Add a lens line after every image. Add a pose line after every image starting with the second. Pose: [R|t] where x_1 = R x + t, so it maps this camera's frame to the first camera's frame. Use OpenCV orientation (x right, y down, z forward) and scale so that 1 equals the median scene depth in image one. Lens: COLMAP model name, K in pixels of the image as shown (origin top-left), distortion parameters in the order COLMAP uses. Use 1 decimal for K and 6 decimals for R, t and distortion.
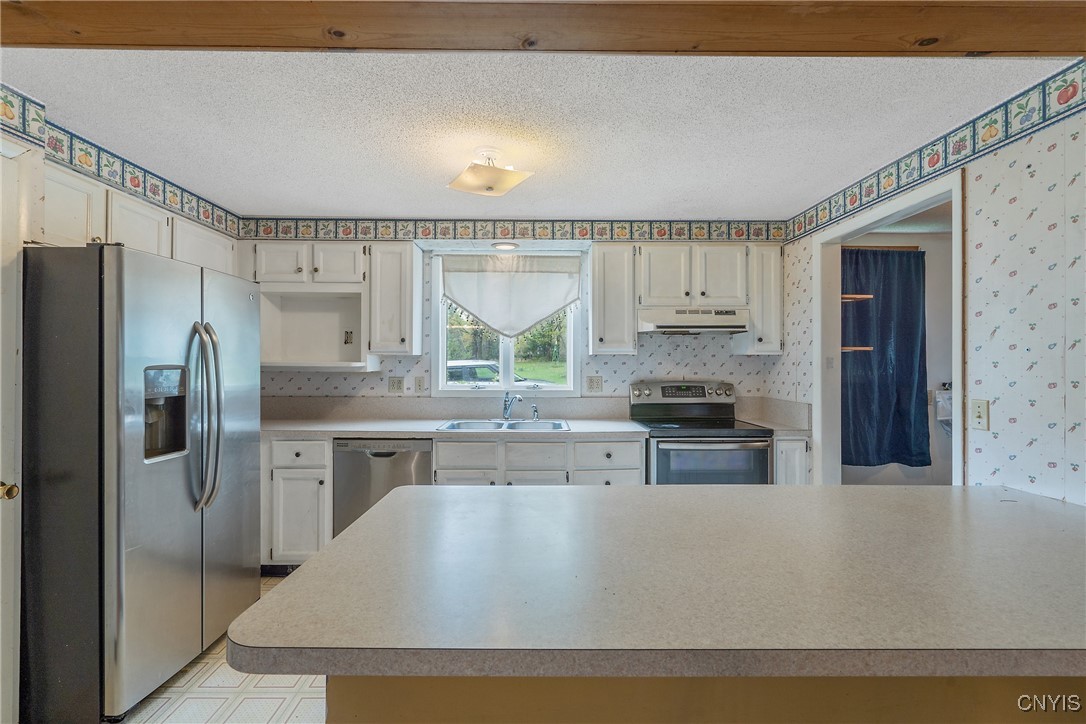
lens RADIAL K [[501.3, 0, 527.4], [0, 501.3, 361.2], [0, 0, 1]] dist [-0.005992, 0.002923]
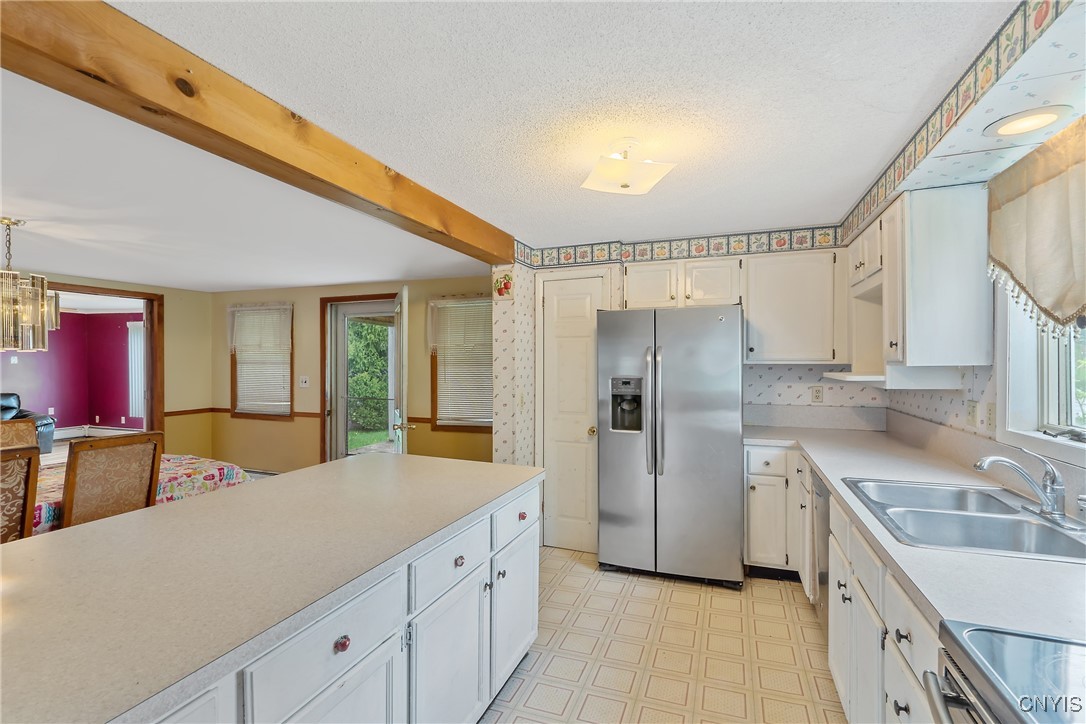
lens RADIAL K [[501.3, 0, 539.0], [0, 501.3, 367.0], [0, 0, 1]] dist [-0.005992, 0.002923]
pose [[-0.342740, 0.004929, -0.939417, 0.562144], [0.006778, 0.999973, 0.002774, -0.016515], [0.939406, -0.005417, -0.342764, 0.797736]]
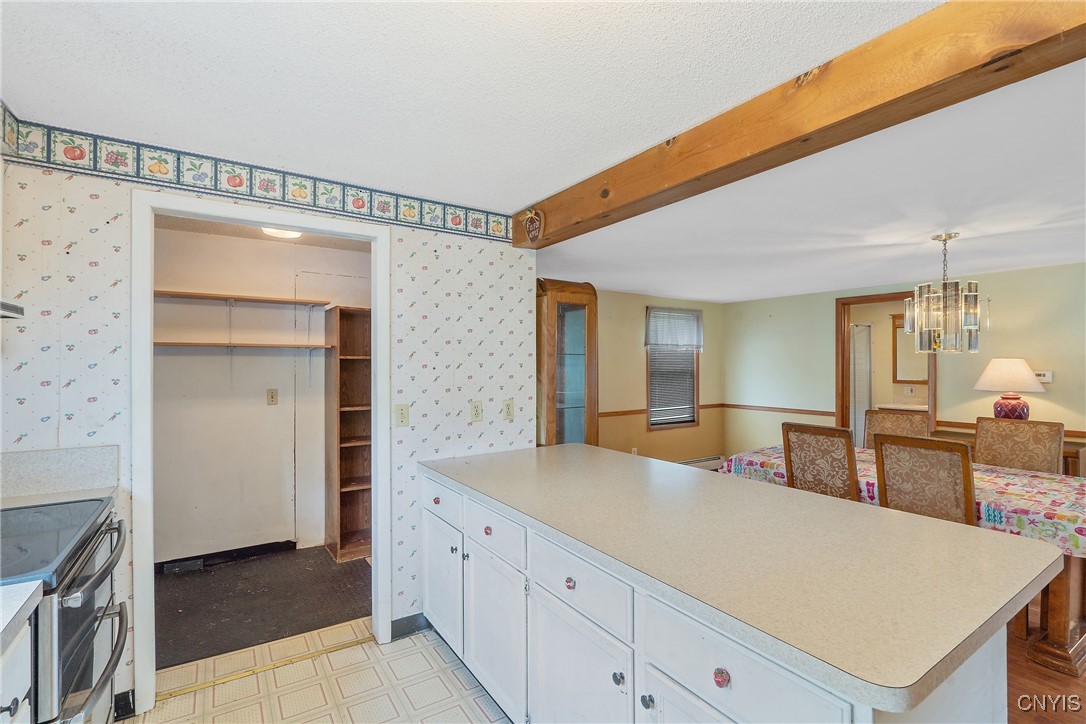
lens RADIAL K [[501.3, 0, 545.4], [0, 501.3, 362.6], [0, 0, 1]] dist [-0.005992, 0.002923]
pose [[-0.563771, -0.000887, 0.825931, -0.250679], [-0.007559, 0.999963, -0.004085, -0.019369], [-0.825897, -0.008546, -0.563757, 0.824847]]
